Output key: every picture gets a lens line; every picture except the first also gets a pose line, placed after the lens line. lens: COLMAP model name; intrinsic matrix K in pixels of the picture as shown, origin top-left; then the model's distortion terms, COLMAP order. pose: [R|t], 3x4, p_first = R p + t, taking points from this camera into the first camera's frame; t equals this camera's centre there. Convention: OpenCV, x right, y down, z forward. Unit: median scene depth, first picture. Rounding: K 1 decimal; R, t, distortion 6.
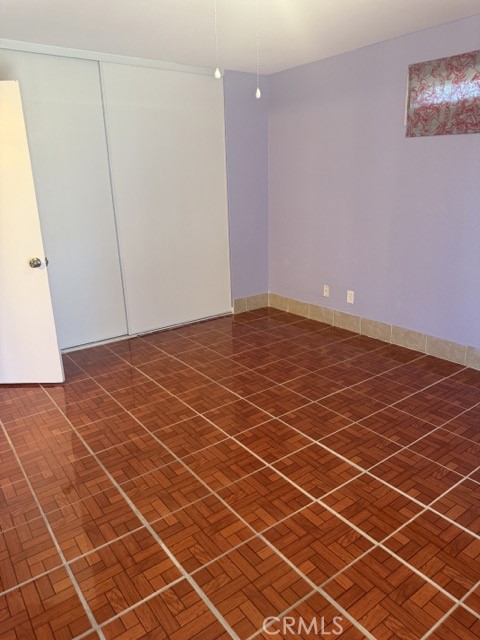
lens RADIAL K [[454.9, 0, 243.8], [0, 454.9, 314.9], [0, 0, 1]] dist [0.017362, -0.018228]
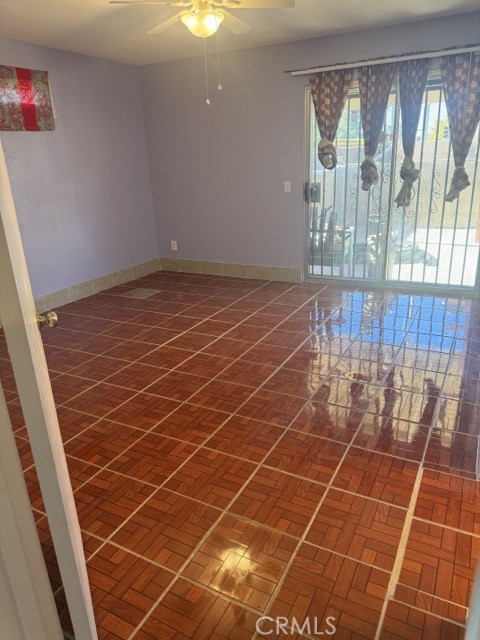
lens RADIAL K [[454.9, 0, 237.9], [0, 454.9, 334.7], [0, 0, 1]] dist [0.017362, -0.018228]
pose [[-0.423745, -0.299820, 0.854721, -1.088822], [0.293836, 0.847095, 0.442820, -0.298195], [-0.856797, 0.438791, -0.270855, 1.086513]]
